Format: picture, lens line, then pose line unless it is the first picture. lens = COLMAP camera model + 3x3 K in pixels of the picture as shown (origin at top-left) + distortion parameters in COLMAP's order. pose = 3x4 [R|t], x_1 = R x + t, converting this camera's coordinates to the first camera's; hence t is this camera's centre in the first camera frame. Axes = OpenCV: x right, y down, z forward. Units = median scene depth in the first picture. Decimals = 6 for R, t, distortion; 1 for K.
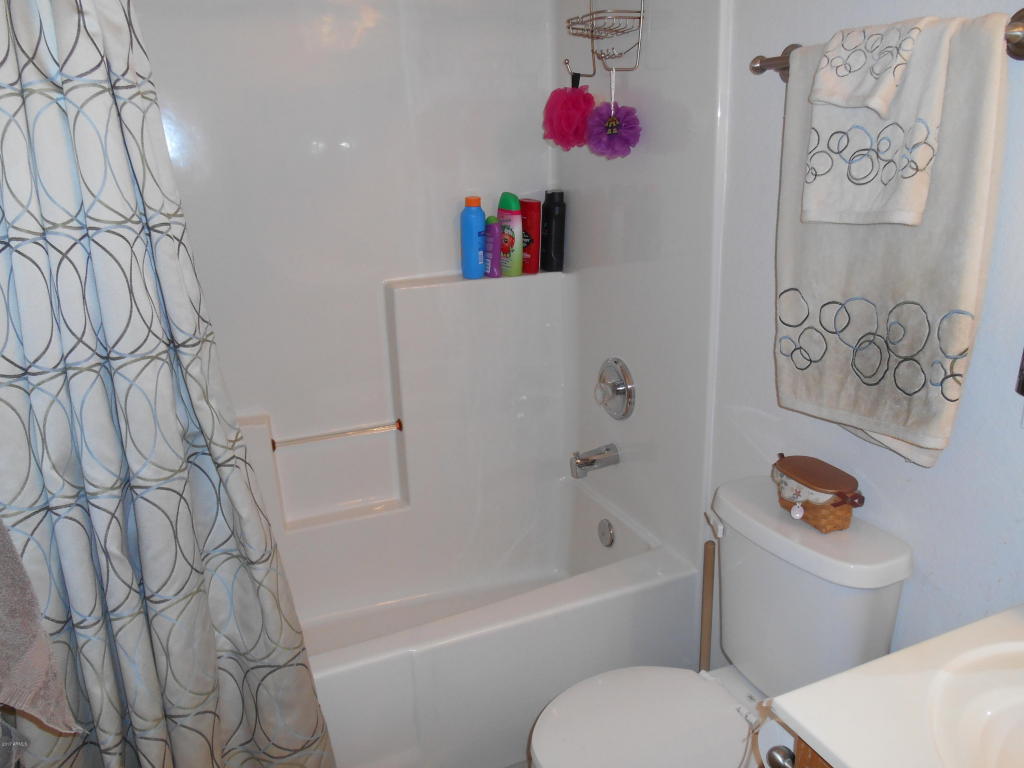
lens RADIAL K [[790.8, 0, 513.4], [0, 790.8, 382.6], [0, 0, 1]] dist [-0.010613, -0.004094]
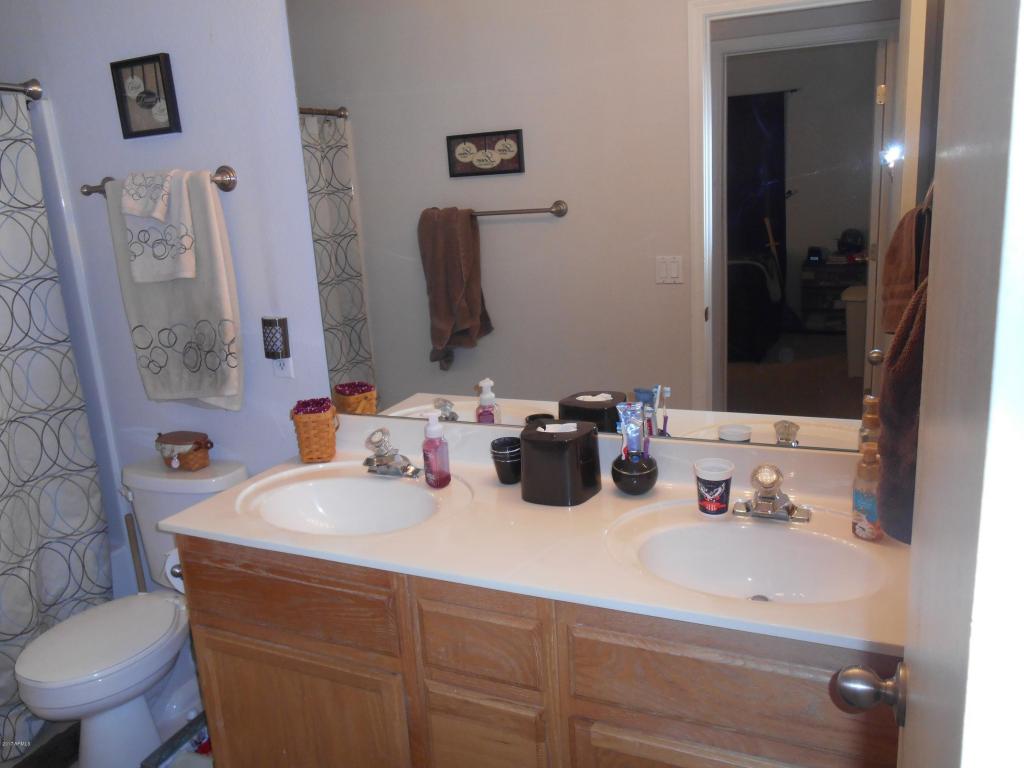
lens RADIAL K [[790.8, 0, 514.0], [0, 790.8, 383.7], [0, 0, 1]] dist [-0.010613, -0.004094]
pose [[0.746196, -0.168921, 0.643939, -0.141683], [0.233840, 0.972144, -0.015955, 0.215814], [-0.623307, 0.162485, 0.764910, -0.740076]]
